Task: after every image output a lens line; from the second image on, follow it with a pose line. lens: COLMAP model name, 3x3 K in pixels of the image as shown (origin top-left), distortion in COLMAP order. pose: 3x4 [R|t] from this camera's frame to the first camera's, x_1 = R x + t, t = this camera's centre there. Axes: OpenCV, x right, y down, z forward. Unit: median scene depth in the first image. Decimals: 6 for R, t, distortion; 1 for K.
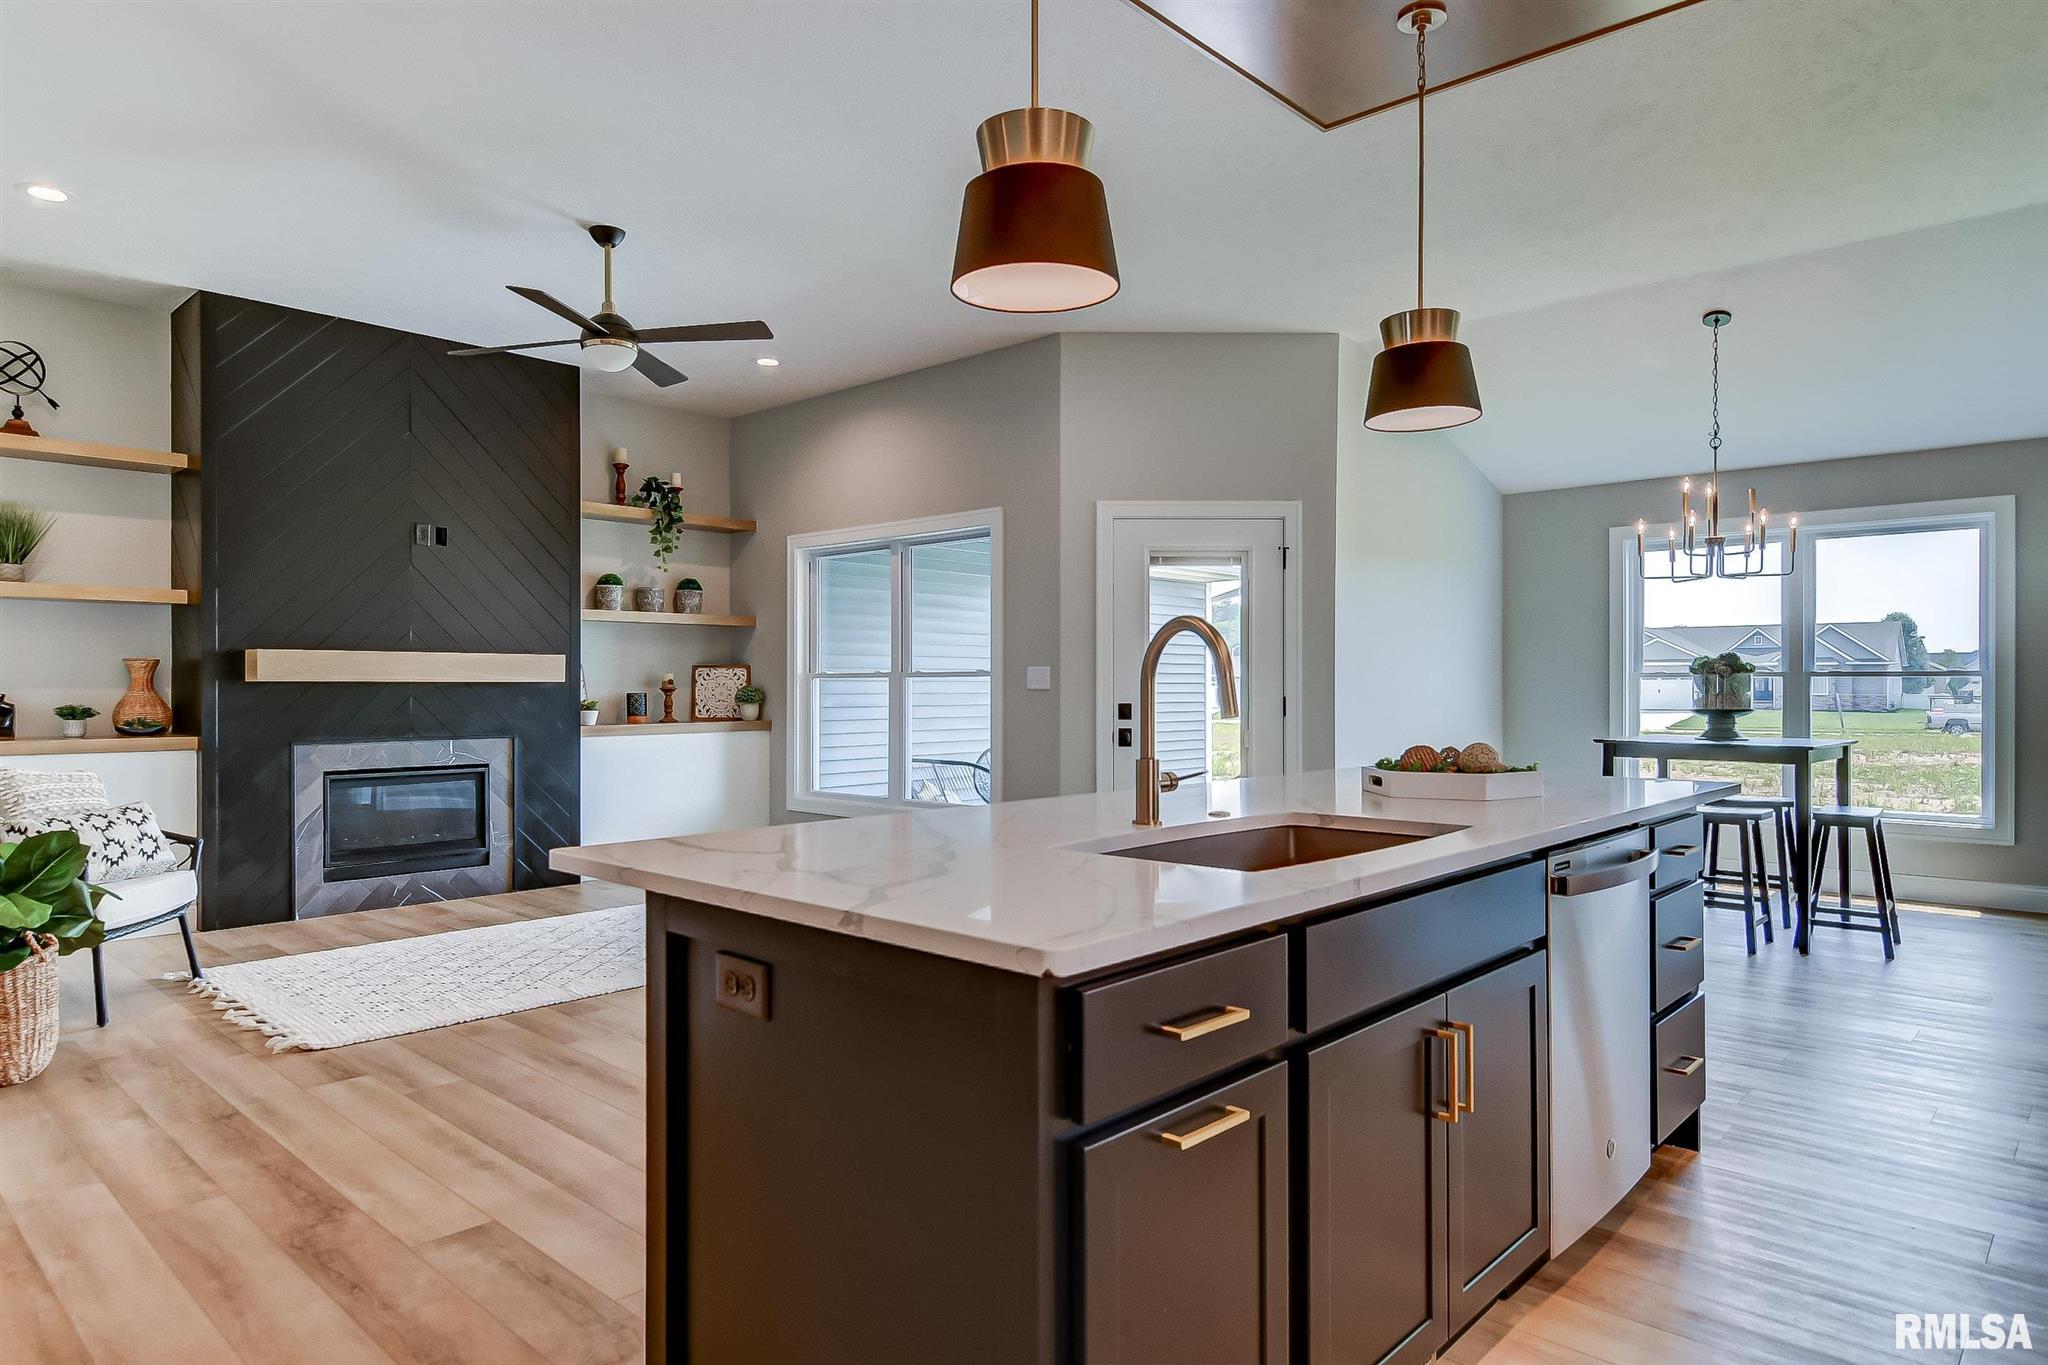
lens RADIAL K [[1206.9, 0, 1024.0], [0, 1206.9, 682.5], [0, 0, 1]] dist [0.000707, -0.002395]
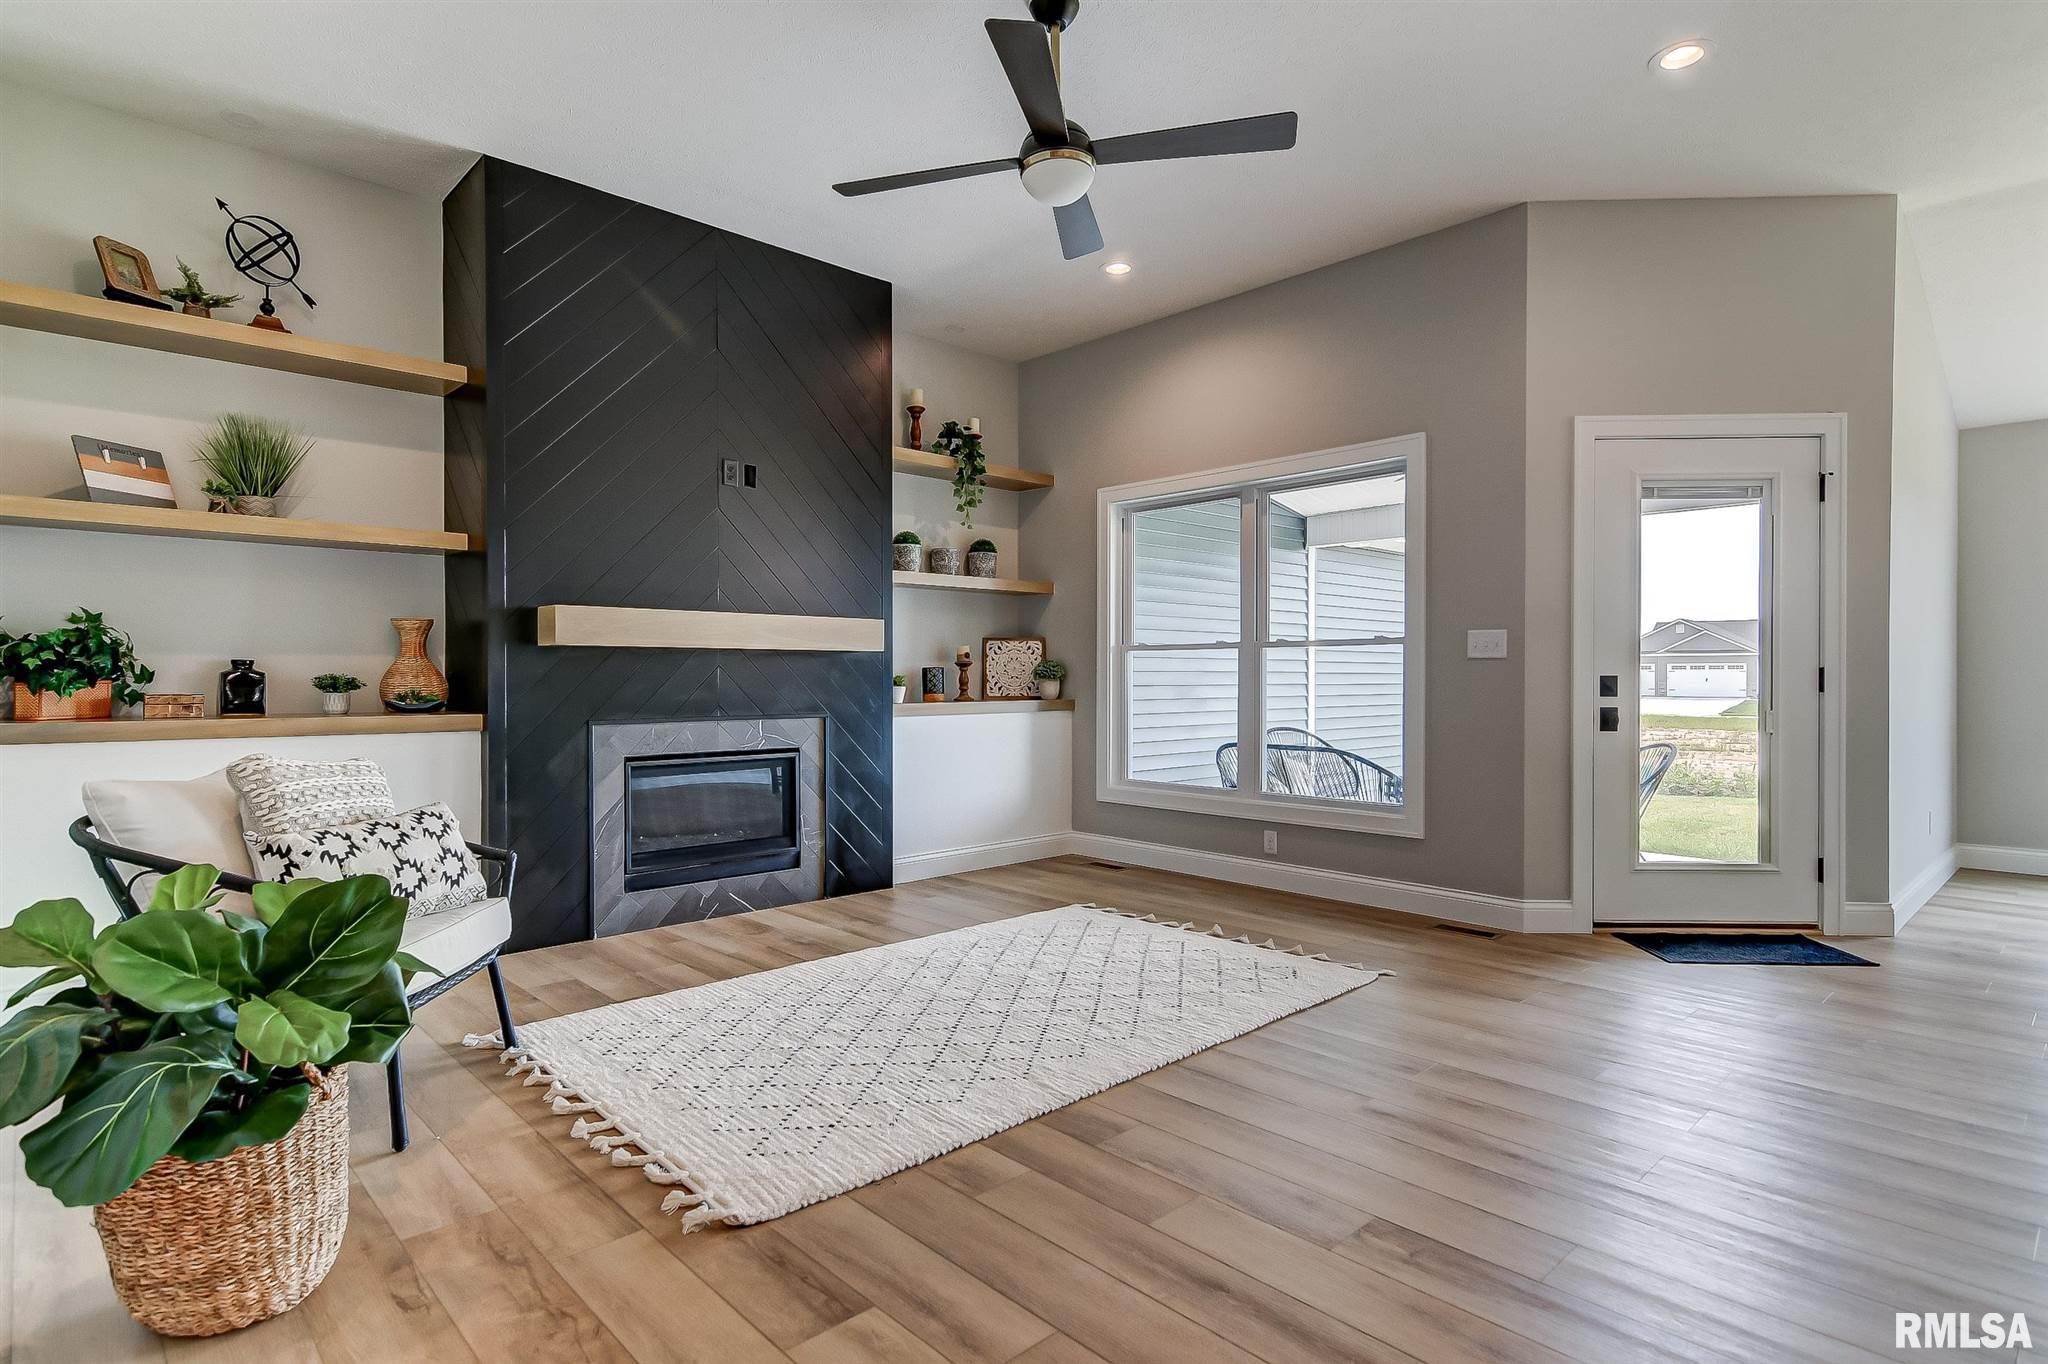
lens RADIAL K [[1052.1, 0, 1024.0], [0, 1052.1, 682.0], [0, 0, 1]] dist [0.003498, -0.000941]
pose [[0.997719, 0.000768, -0.067507, -0.249929], [-0.000210, 0.999966, 0.008279, 0.015964], [0.067511, -0.008246, 0.997684, 0.291966]]
